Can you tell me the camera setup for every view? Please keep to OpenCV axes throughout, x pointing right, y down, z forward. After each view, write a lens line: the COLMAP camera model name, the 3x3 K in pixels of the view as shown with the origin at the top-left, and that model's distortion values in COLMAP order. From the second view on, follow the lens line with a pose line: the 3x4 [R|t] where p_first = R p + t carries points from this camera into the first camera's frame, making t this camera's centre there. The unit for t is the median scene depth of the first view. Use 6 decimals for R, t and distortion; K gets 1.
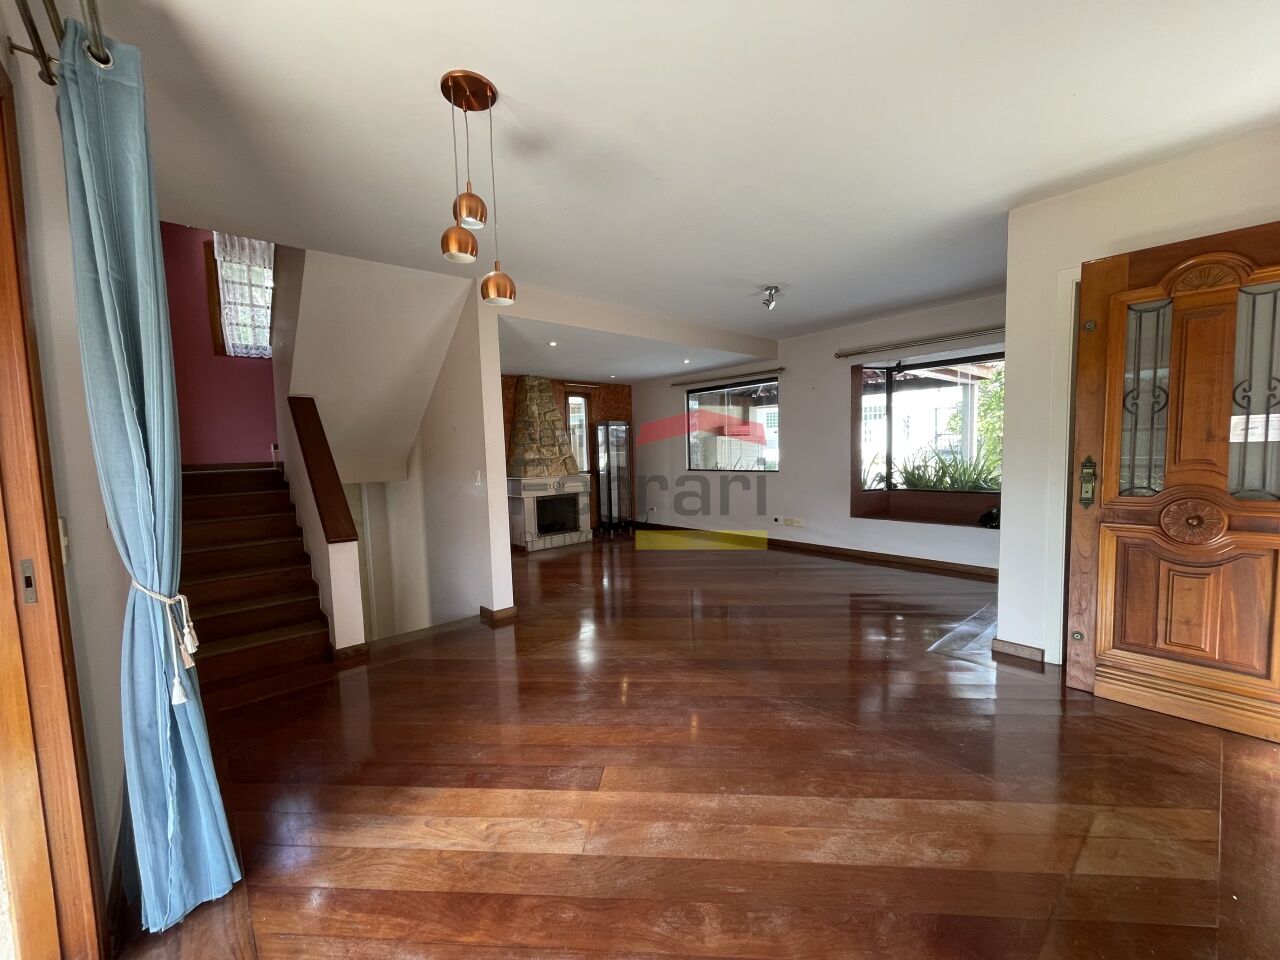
lens RADIAL K [[516.2, 0, 646.9], [0, 516.2, 489.2], [0, 0, 1]] dist [0.002681, -0.000403]
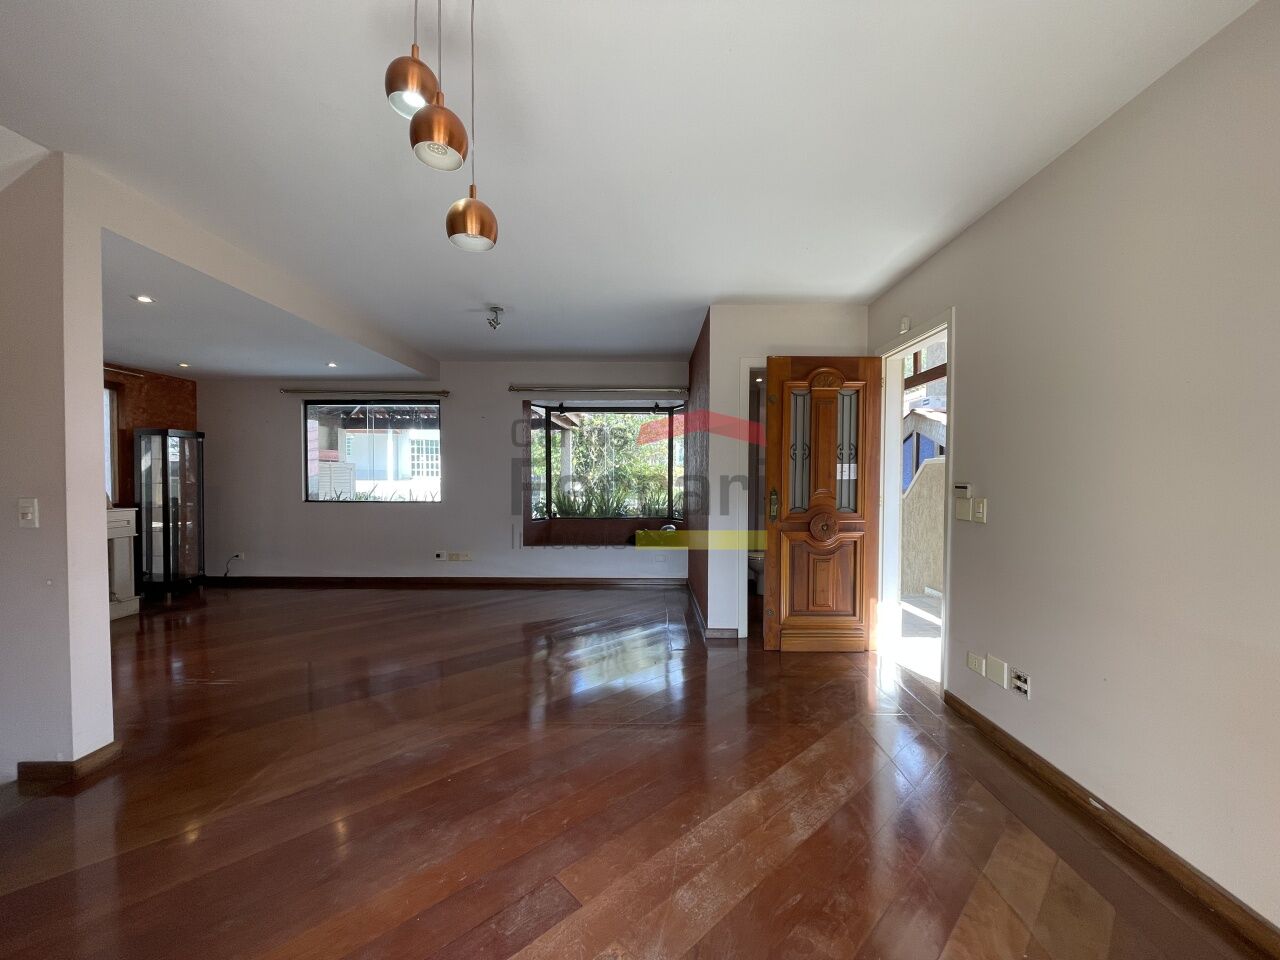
lens RADIAL K [[516.2, 0, 646.9], [0, 516.2, 489.2], [0, 0, 1]] dist [0.002681, -0.000403]
pose [[0.666170, 0.014543, 0.745659, -0.406486], [0.035123, 0.998089, -0.050846, 0.004497], [-0.744973, 0.060062, 0.664386, 0.251667]]
